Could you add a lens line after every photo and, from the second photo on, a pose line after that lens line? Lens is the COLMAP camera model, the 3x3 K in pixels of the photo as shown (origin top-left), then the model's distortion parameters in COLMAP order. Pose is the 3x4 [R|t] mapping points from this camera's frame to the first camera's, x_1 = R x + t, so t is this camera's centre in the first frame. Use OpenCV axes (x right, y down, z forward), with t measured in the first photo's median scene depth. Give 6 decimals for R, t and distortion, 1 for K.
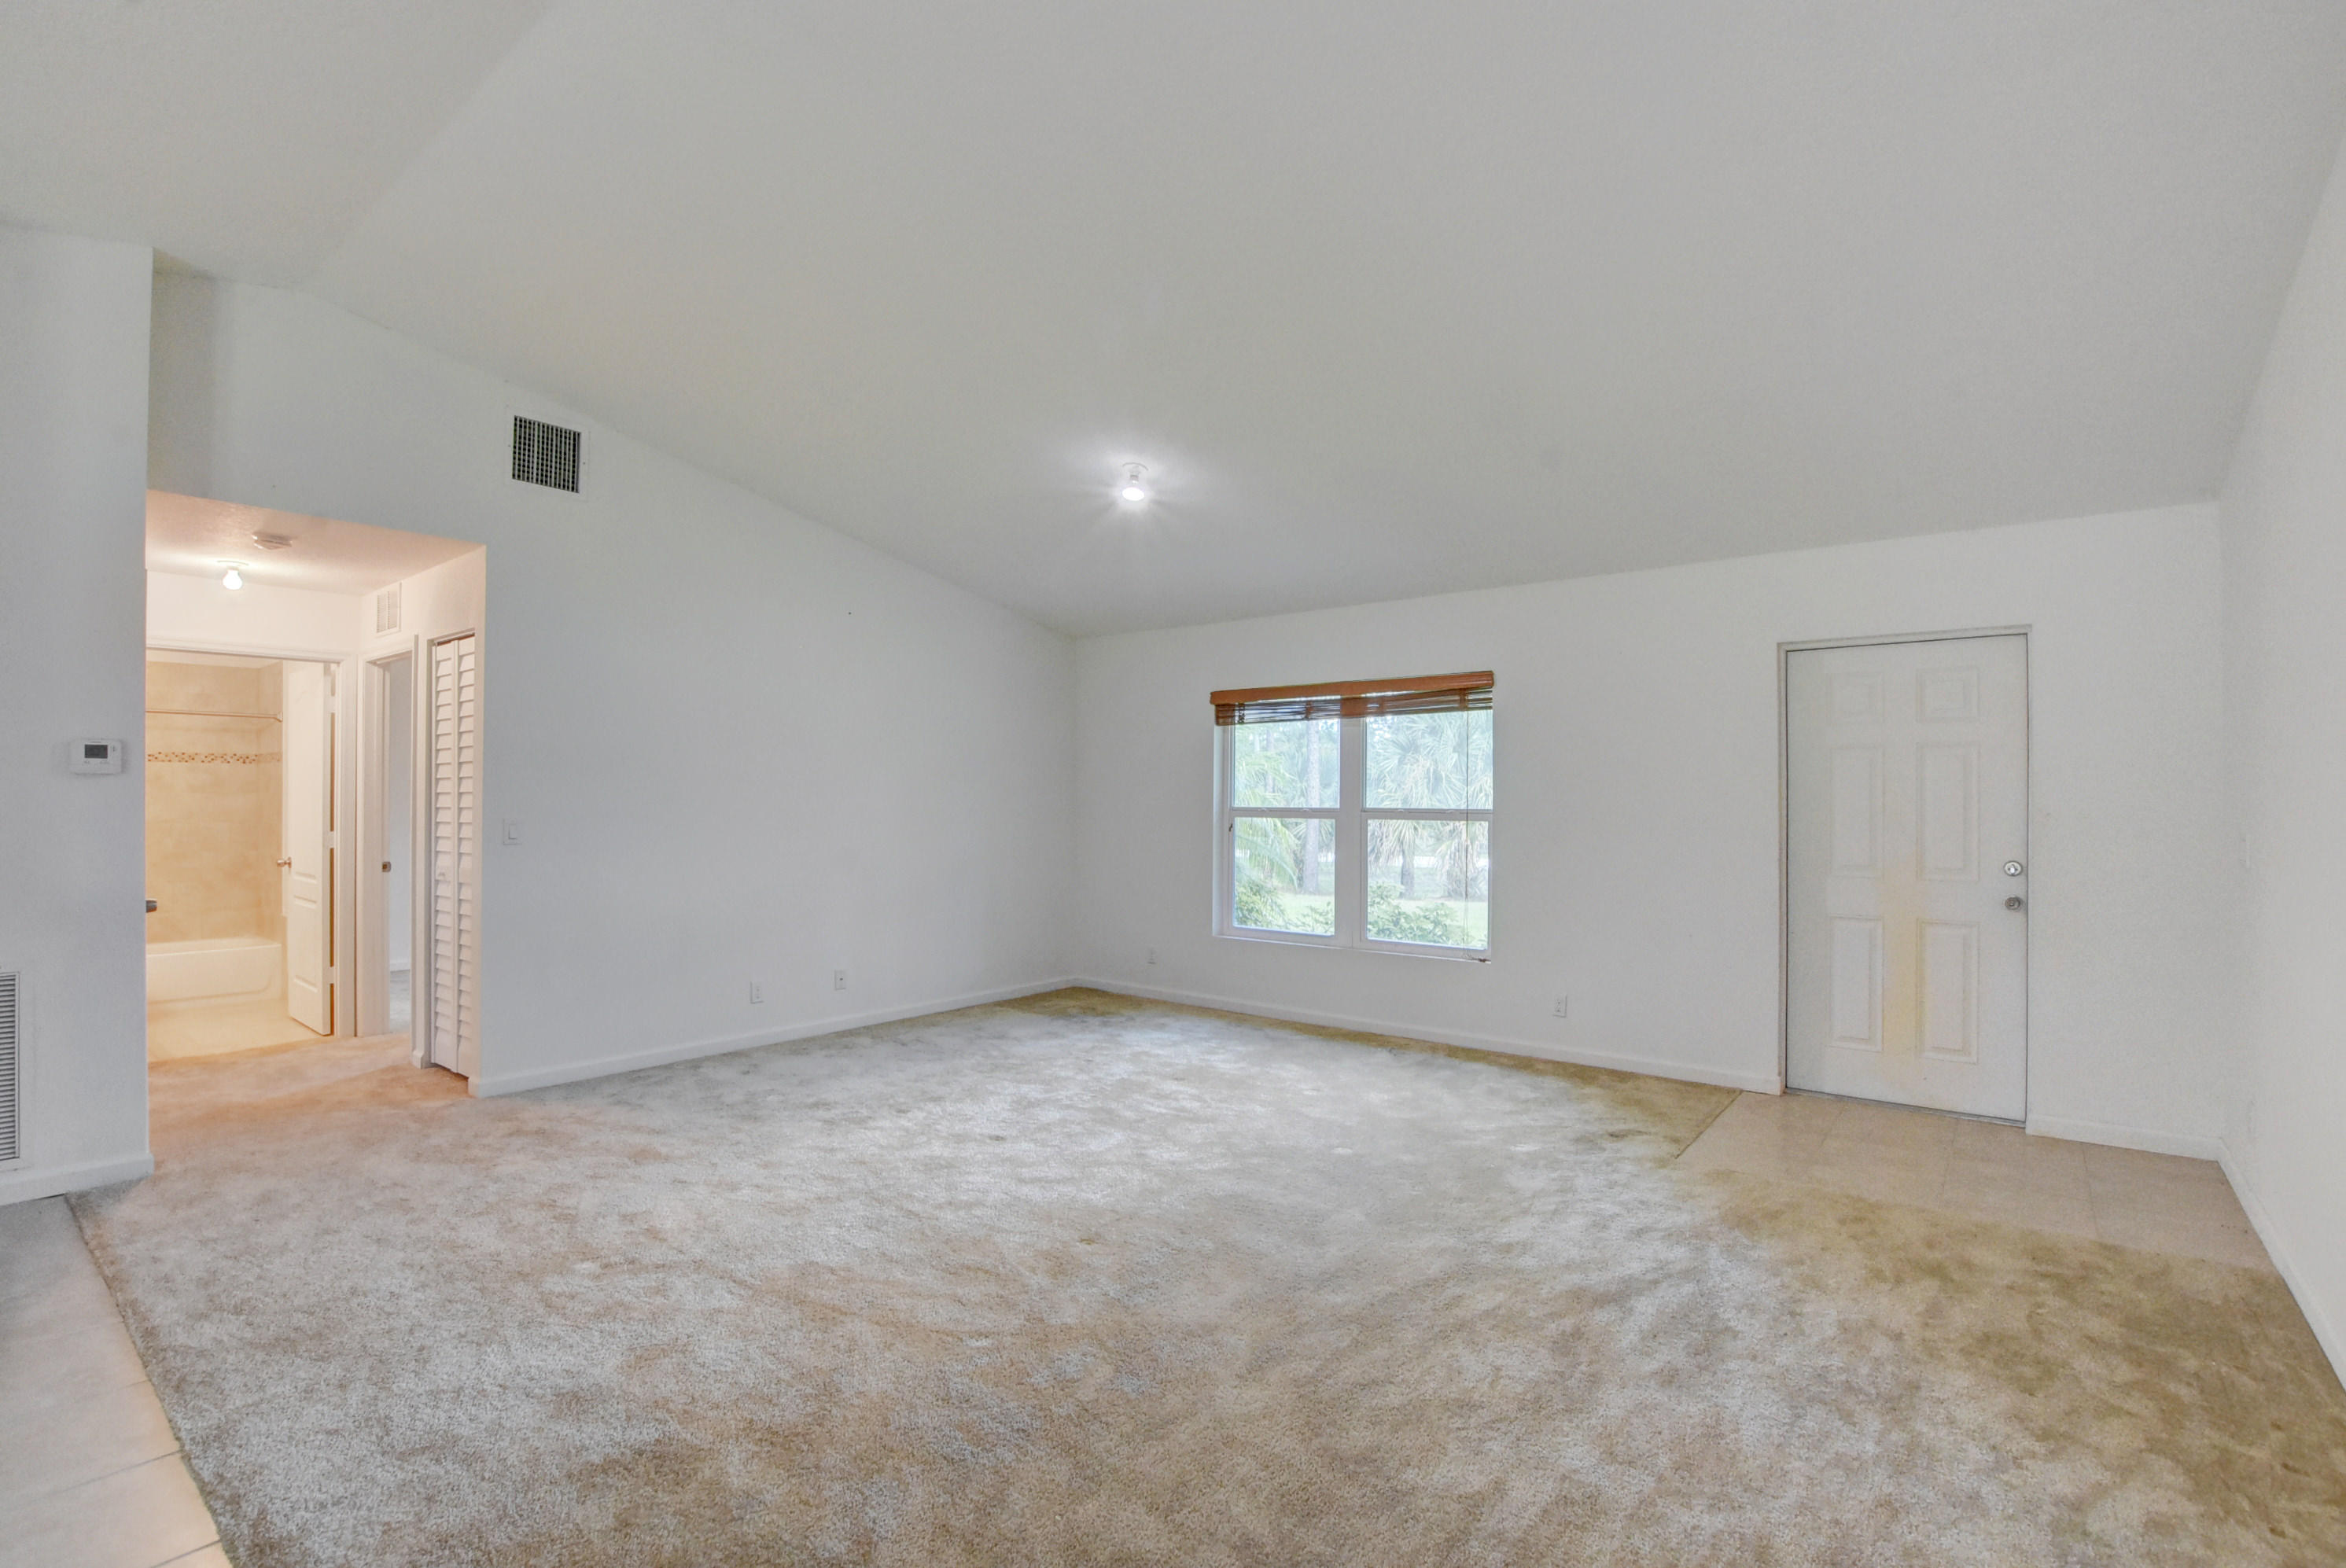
lens RADIAL K [[1048.3, 0, 1173.0], [0, 1048.3, 784.0], [0, 0, 1]] dist [-0.027952, -0.000285]
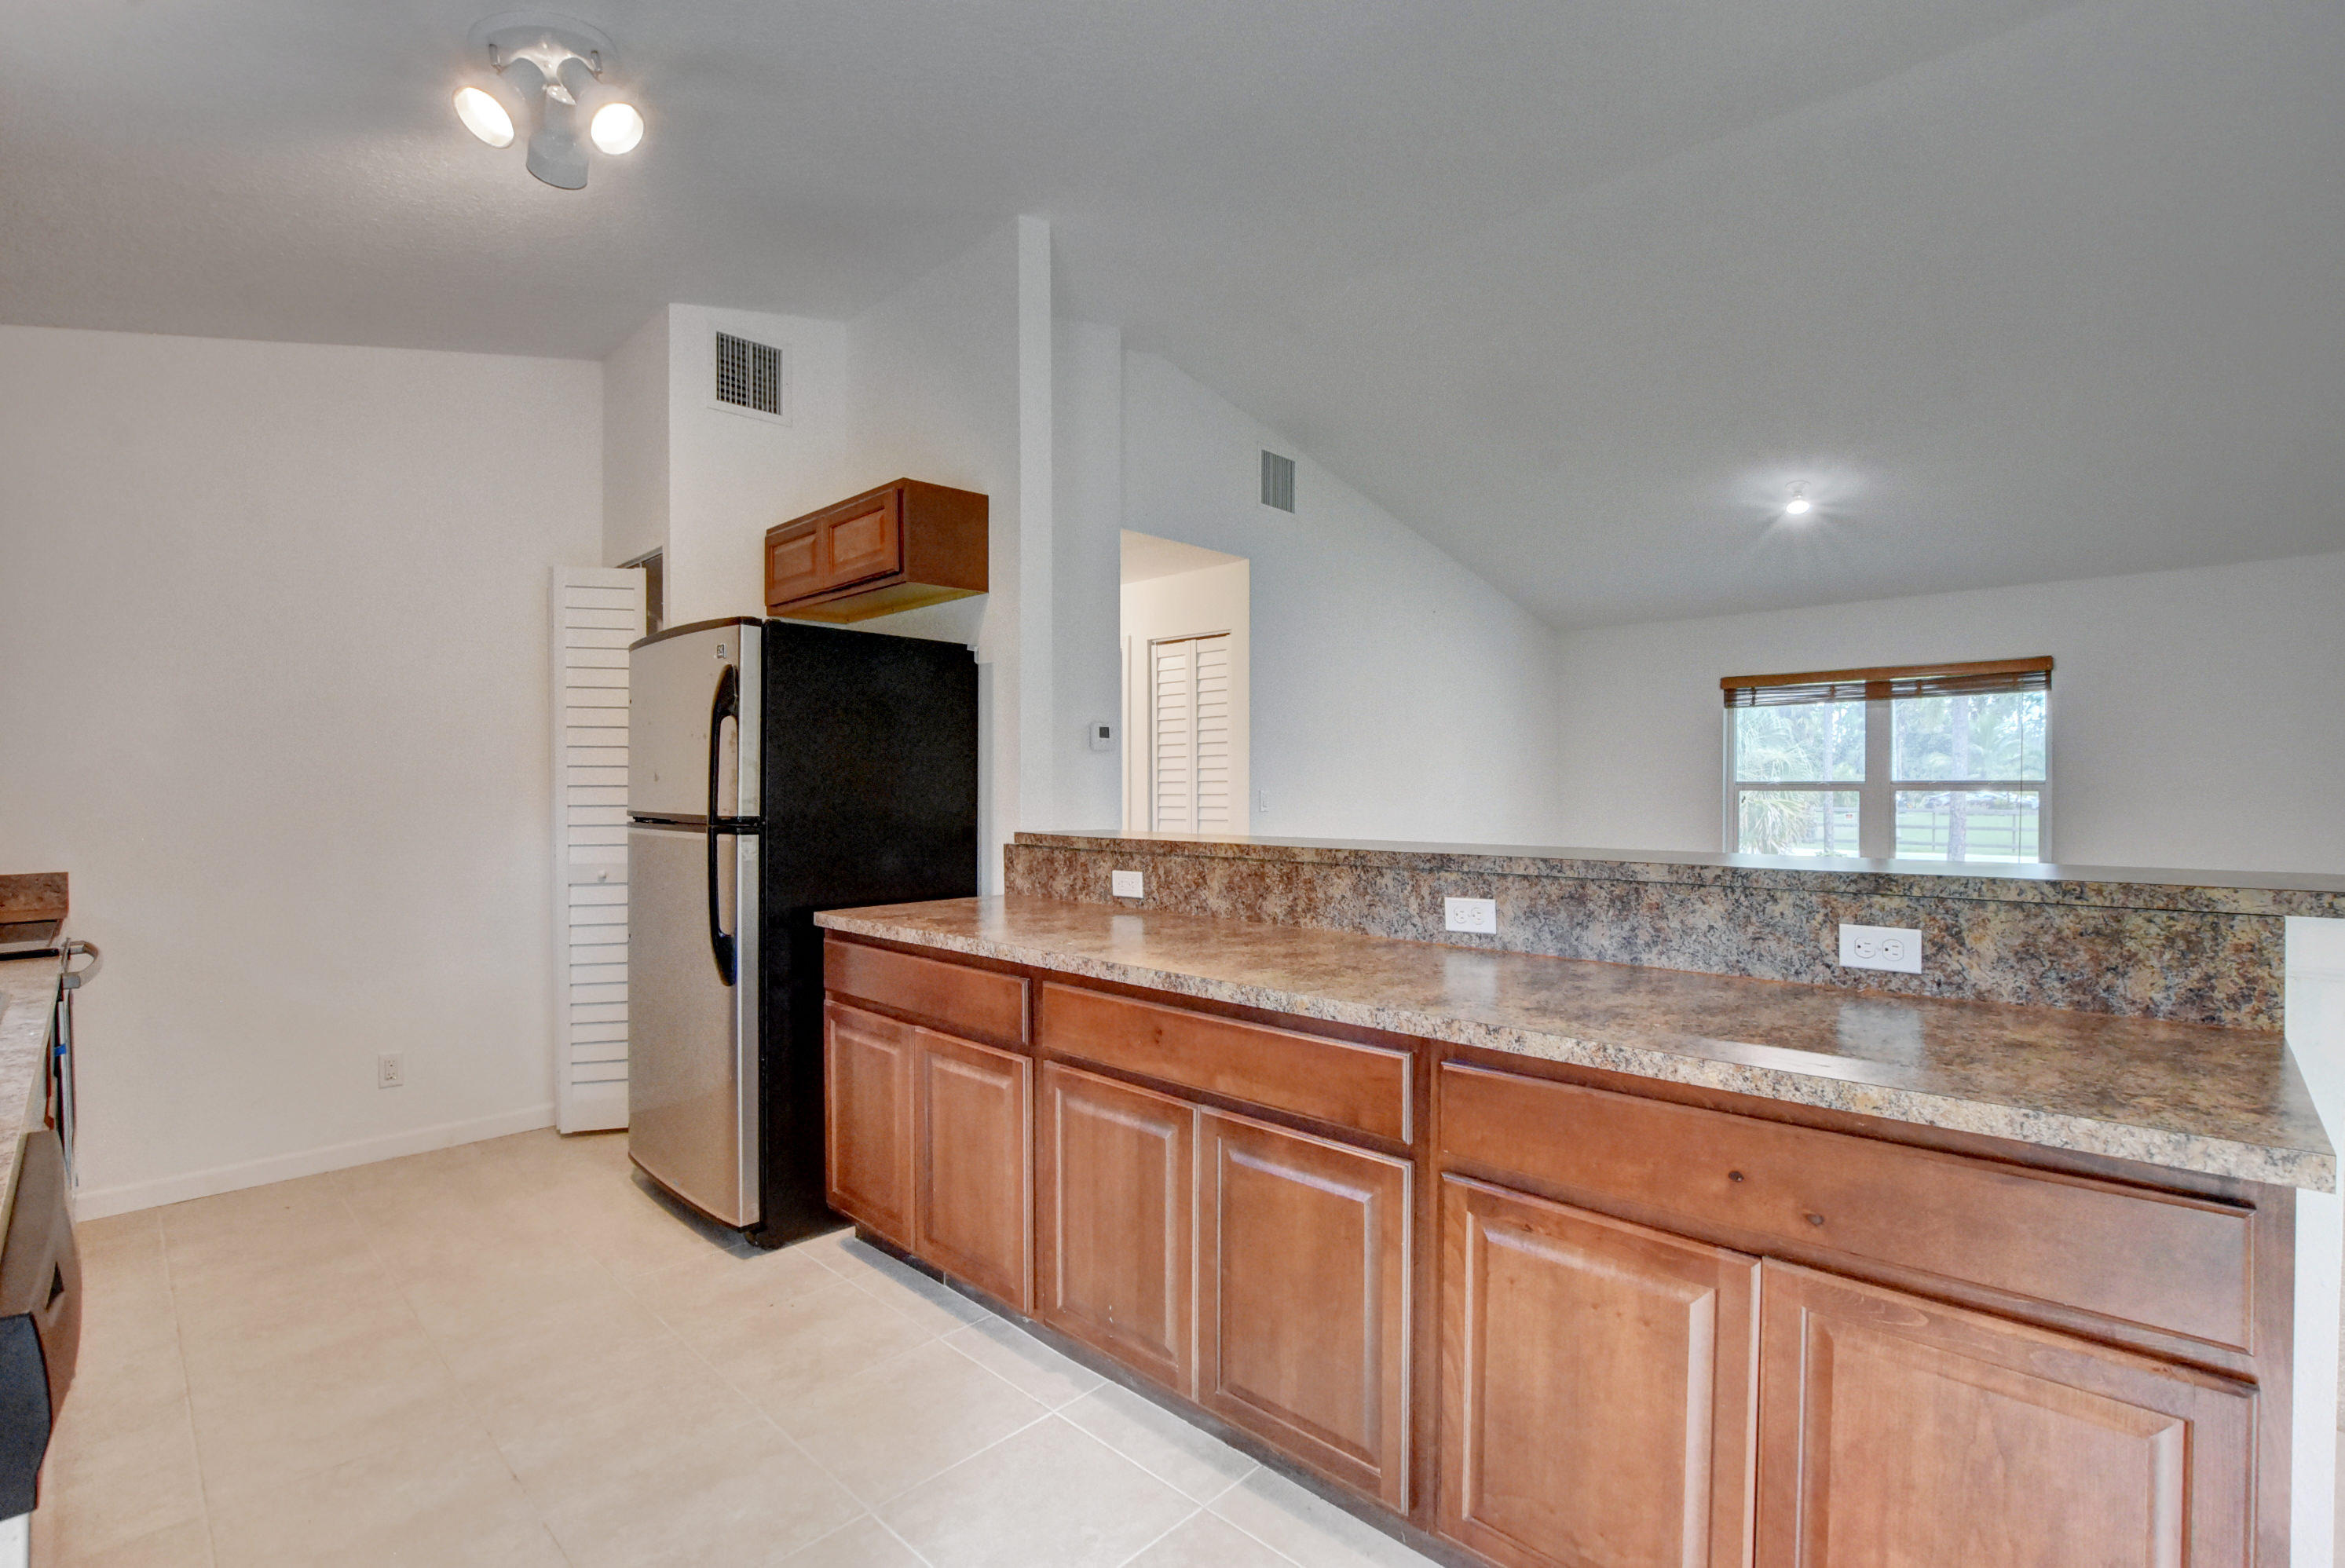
lens RADIAL K [[1047.9, 0, 1172.5], [0, 1047.9, 784.0], [0, 0, 1]] dist [-0.027952, -0.000285]
pose [[0.996245, -0.002243, -0.086552, -0.483415], [0.003418, 0.999904, 0.013433, 0.008267], [0.086514, -0.013678, 0.996157, -0.163862]]
